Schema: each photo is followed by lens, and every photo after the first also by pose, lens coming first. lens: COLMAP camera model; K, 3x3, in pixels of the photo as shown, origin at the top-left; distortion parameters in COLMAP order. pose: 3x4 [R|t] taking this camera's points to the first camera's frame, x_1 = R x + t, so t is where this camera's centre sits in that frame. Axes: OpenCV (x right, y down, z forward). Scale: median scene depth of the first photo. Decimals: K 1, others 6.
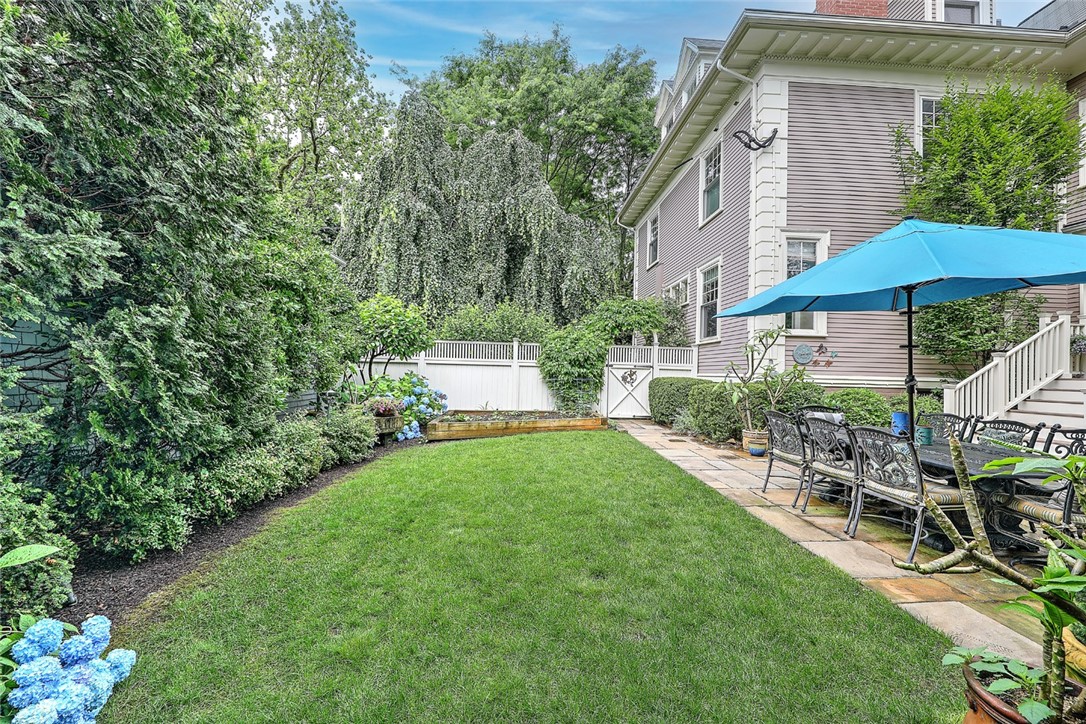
lens RADIAL K [[442.2, 0, 543.0], [0, 442.2, 362.0], [0, 0, 1]] dist [0.014942, -0.006817]
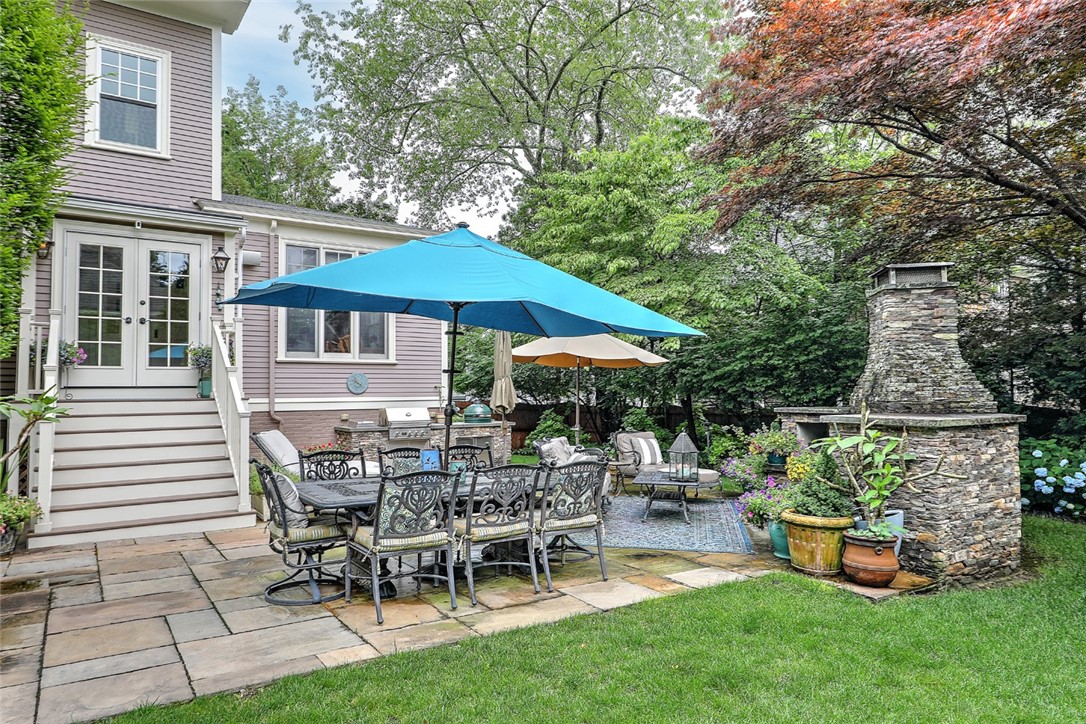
lens RADIAL K [[701.0, 0, 543.0], [0, 701.0, 362.0], [0, 0, 1]] dist [0.021844, -0.000349]
pose [[-0.510961, 0.017428, 0.859427, -0.209199], [-0.022755, 0.999170, -0.033791, -0.005666], [-0.859303, -0.036822, -0.510140, 0.722654]]
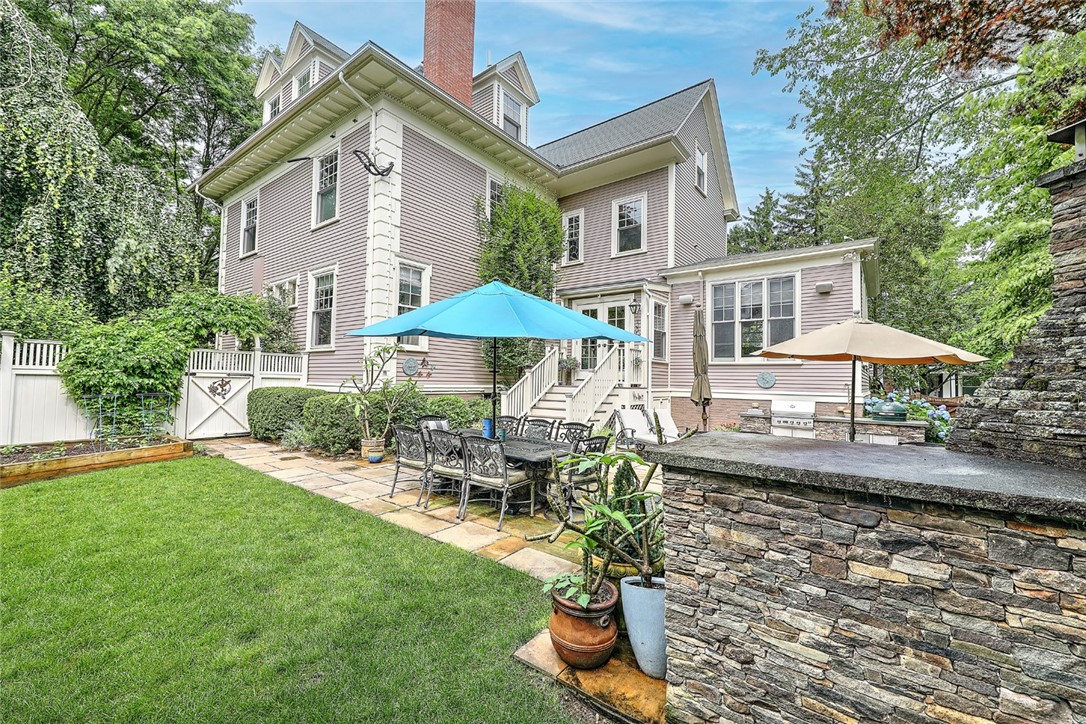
lens RADIAL K [[442.2, 0, 543.0], [0, 442.2, 362.0], [0, 0, 1]] dist [0.014942, -0.006817]
pose [[0.652966, 0.021057, 0.757094, -0.059753], [-0.020535, 0.999738, -0.010095, -0.025433], [-0.757109, -0.008956, 0.653227, -0.009575]]
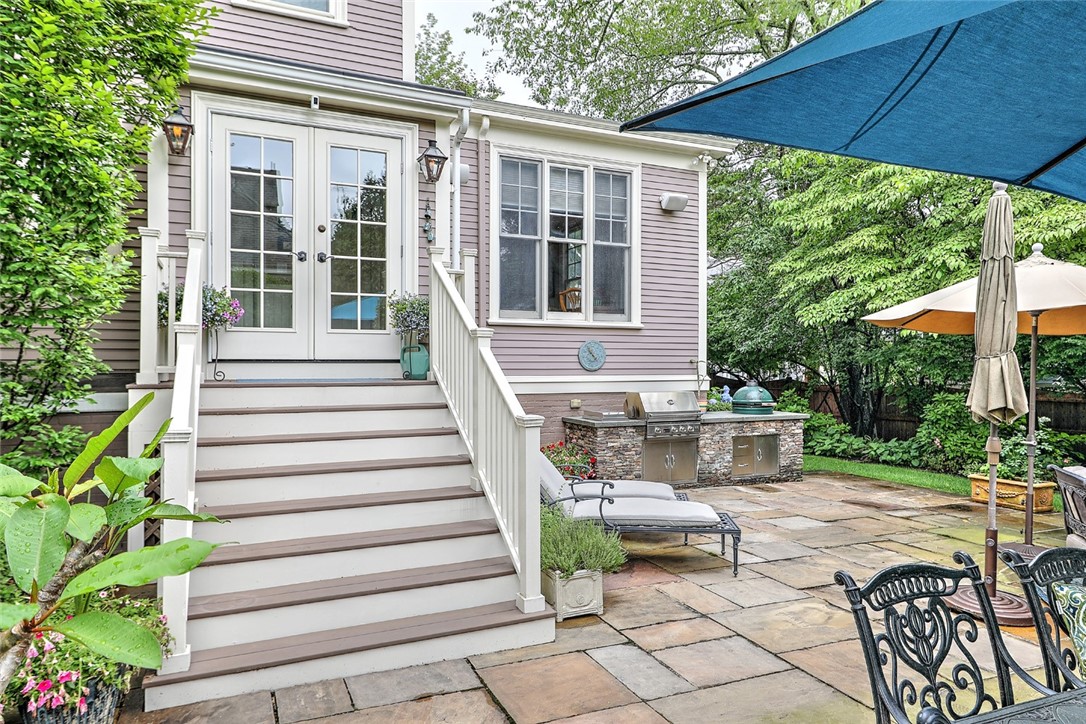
lens RADIAL K [[701.0, 0, 543.0], [0, 701.0, 362.0], [0, 0, 1]] dist [0.021844, -0.000349]
pose [[-0.368037, -0.026941, 0.929421, 0.311457], [-0.032327, 0.999347, 0.016167, -0.006931], [-0.929249, -0.024095, -0.368668, 0.750498]]
